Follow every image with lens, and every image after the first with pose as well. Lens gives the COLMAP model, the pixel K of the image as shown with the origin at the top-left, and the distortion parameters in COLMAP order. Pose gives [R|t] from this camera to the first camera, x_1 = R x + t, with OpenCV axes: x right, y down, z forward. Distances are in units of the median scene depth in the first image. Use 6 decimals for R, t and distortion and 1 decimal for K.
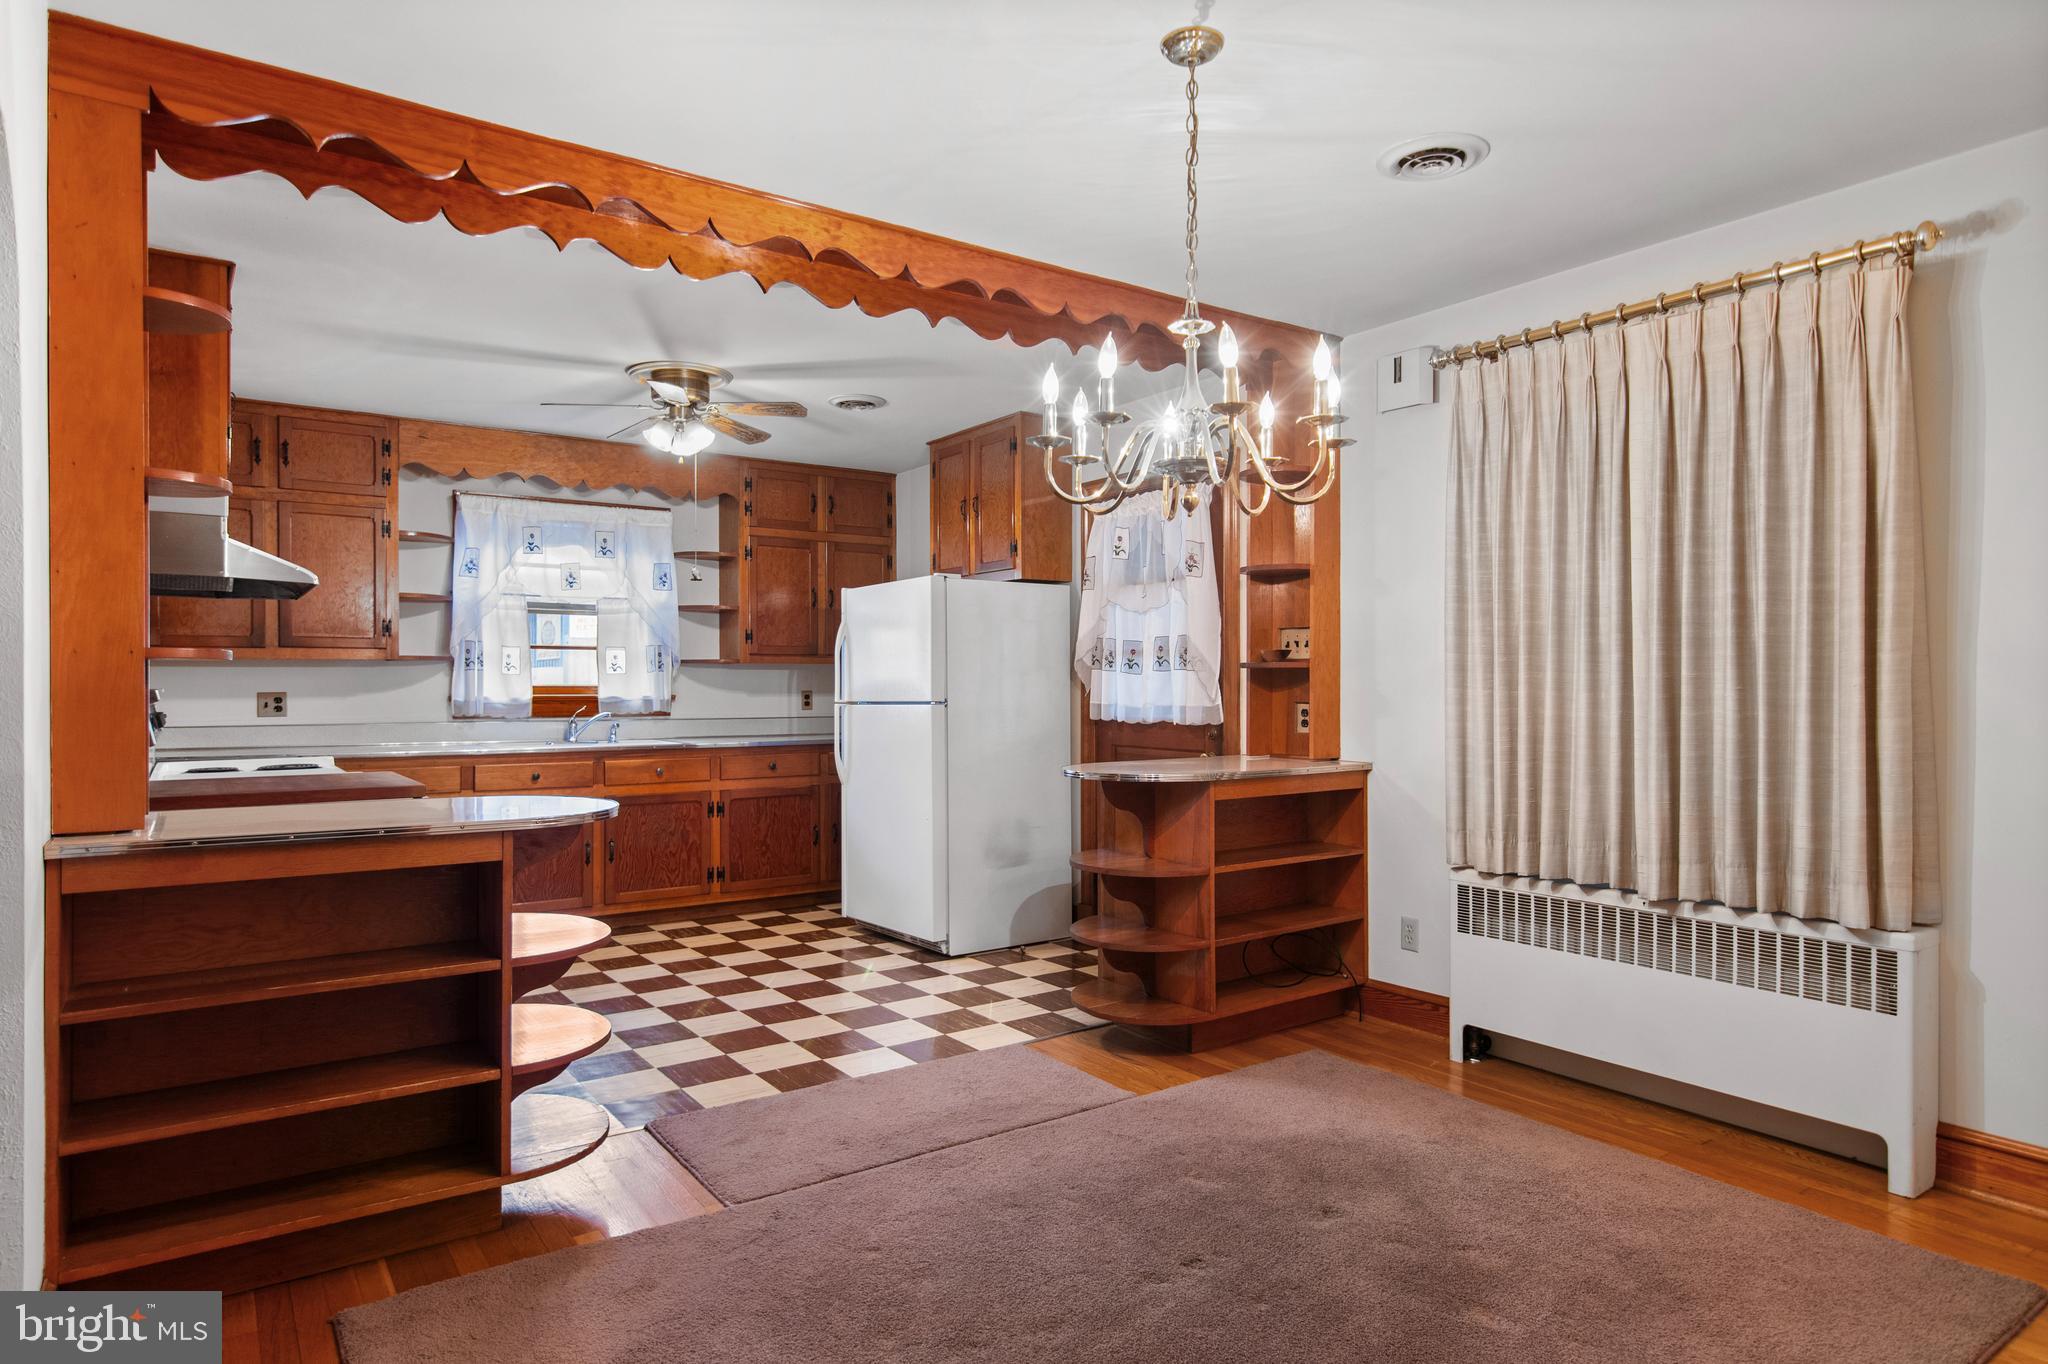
lens RADIAL K [[1167.4, 0, 1022.3], [0, 1167.4, 685.5], [0, 0, 1]] dist [-0.000137, -0.000035]
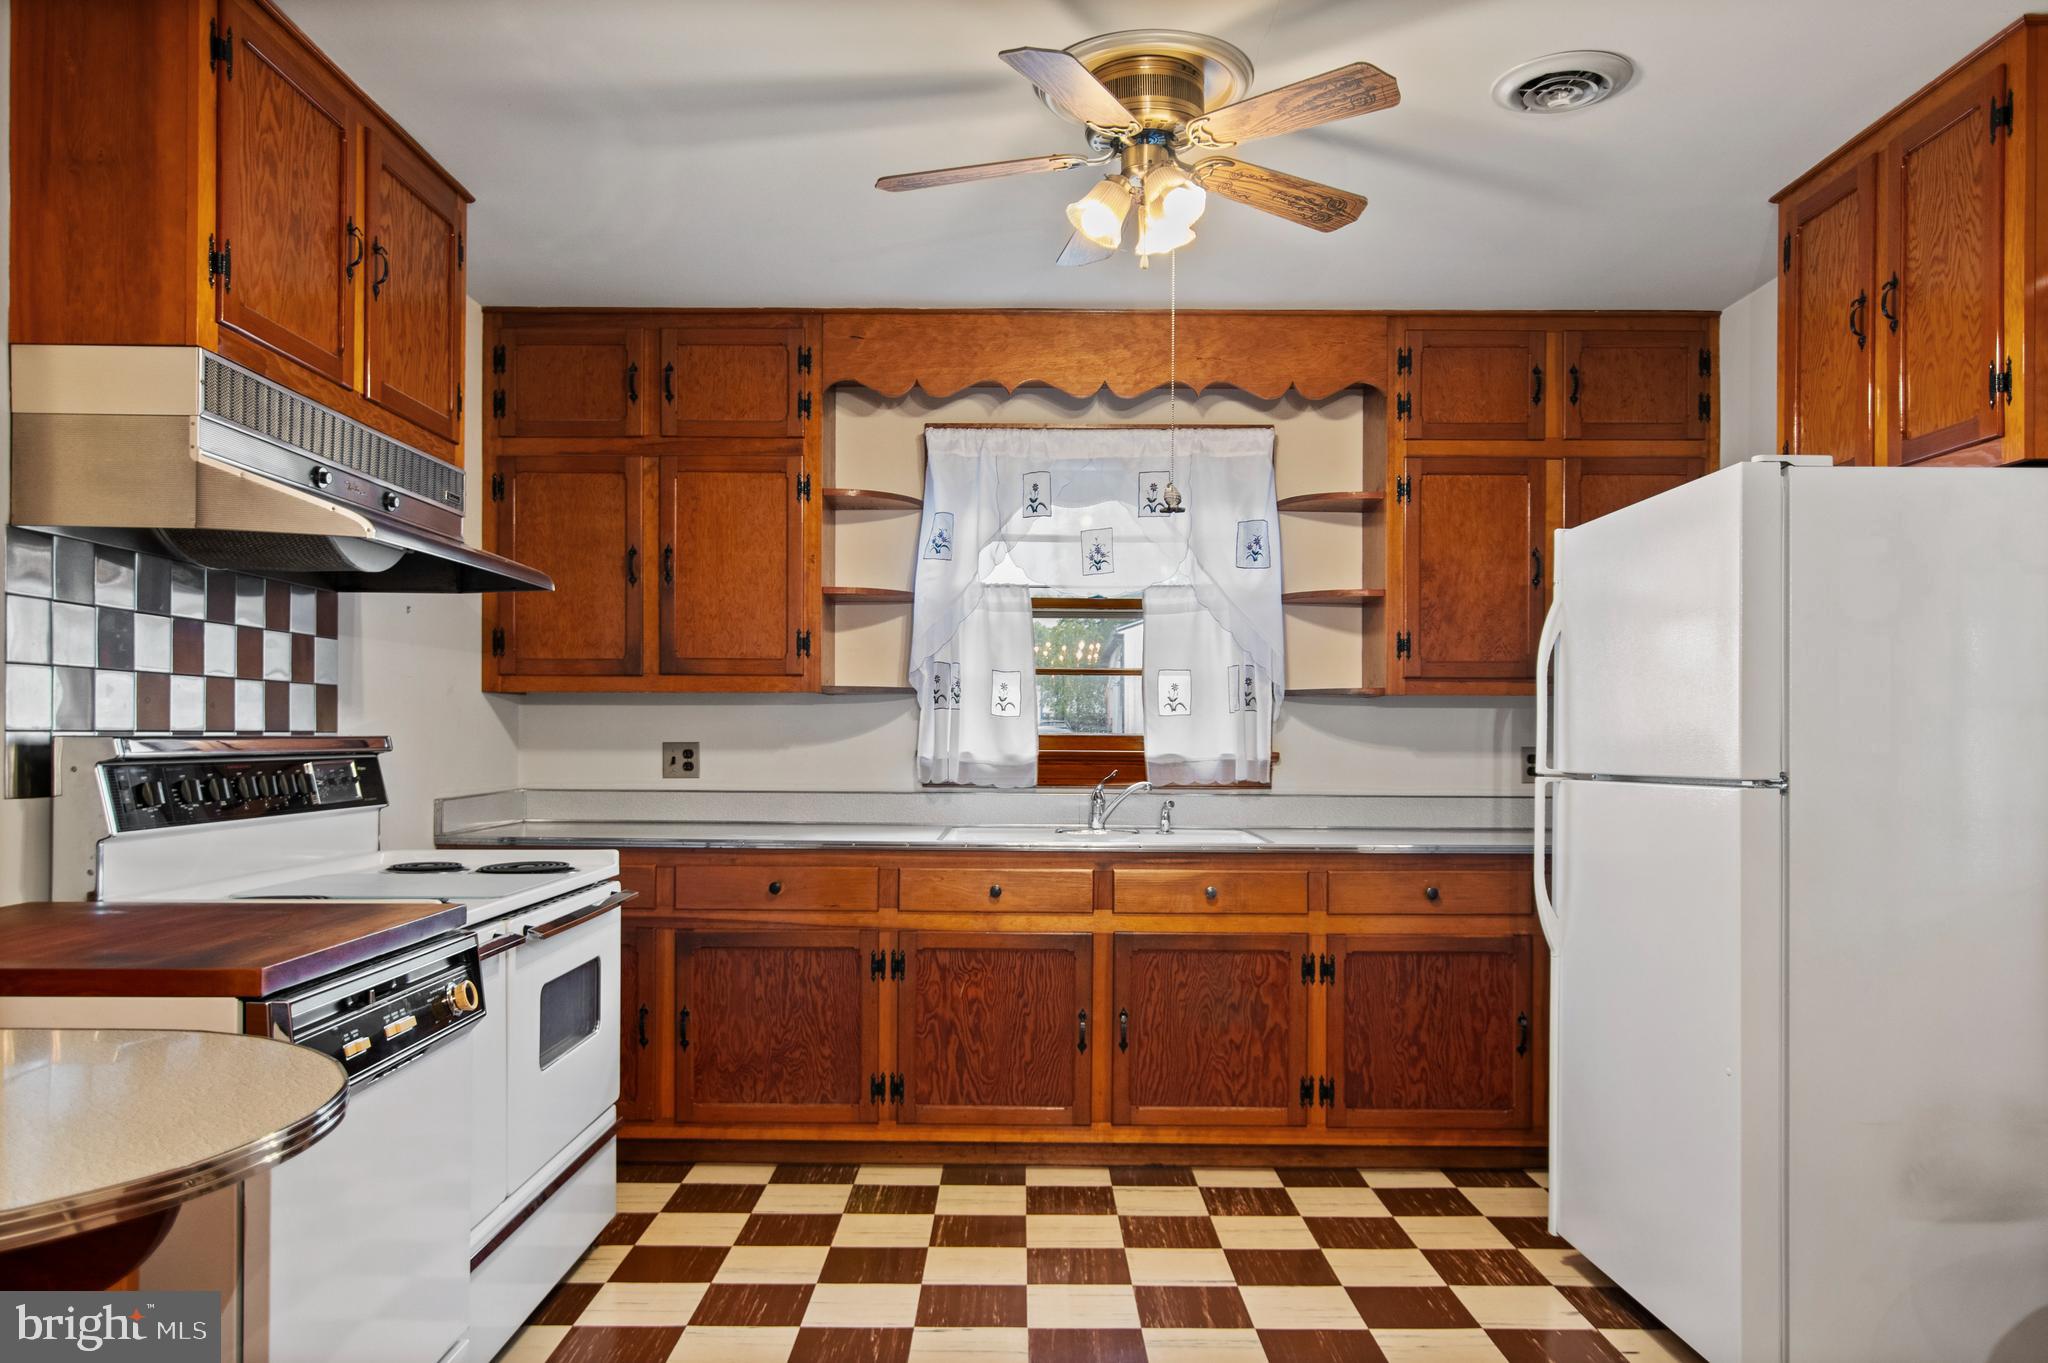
lens RADIAL K [[1395.0, 0, 1034.4], [0, 1395.0, 740.8], [0, 0, 1]] dist [0.001621, -0.004275]
pose [[0.811808, 0.007490, -0.583876, 0.002910], [-0.005547, 0.999972, 0.005115, -0.000473], [0.583898, -0.000914, 0.811827, 0.411831]]
